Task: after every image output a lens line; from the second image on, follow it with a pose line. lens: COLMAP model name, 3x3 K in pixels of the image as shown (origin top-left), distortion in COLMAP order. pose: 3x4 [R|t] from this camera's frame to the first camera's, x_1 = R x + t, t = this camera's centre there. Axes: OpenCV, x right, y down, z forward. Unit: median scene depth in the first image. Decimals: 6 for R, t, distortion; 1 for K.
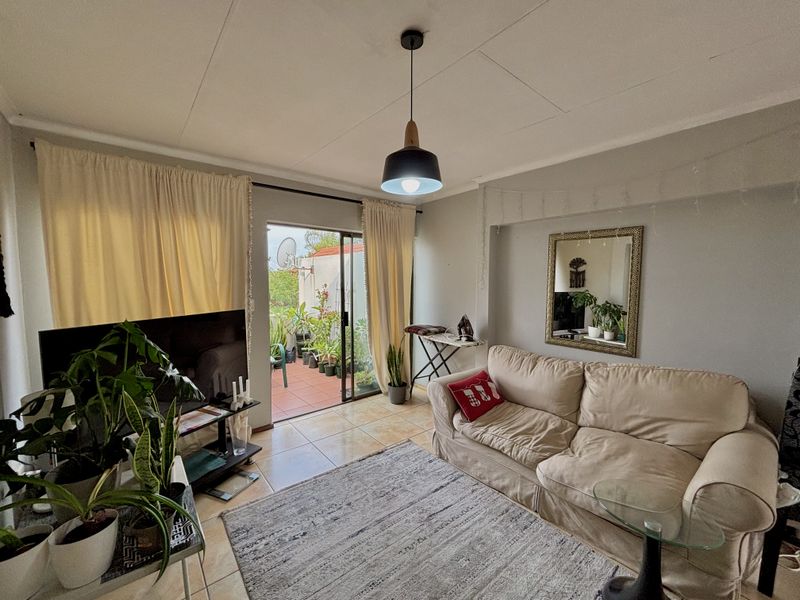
lens RADIAL K [[325.6, 0, 398.9], [0, 325.6, 299.1], [0, 0, 1]] dist [0.000750, -0.000225]
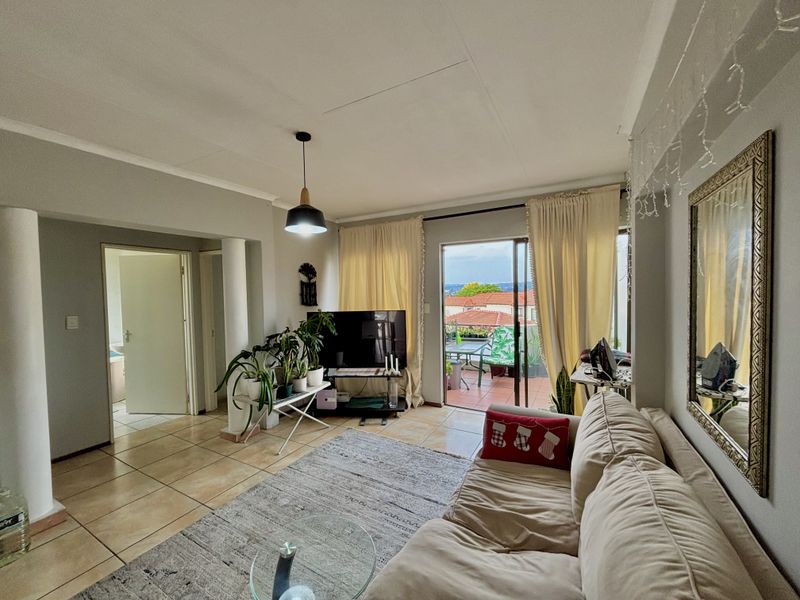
lens RADIAL K [[324.4, 0, 398.0], [0, 324.4, 299.7], [0, 0, 1]] dist [-0.001356, 0.000097]
pose [[0.363130, 0.019006, -0.931544, 0.819478], [-0.038993, 0.999226, 0.005187, -0.022458], [0.930922, 0.034440, 0.363590, 0.437041]]
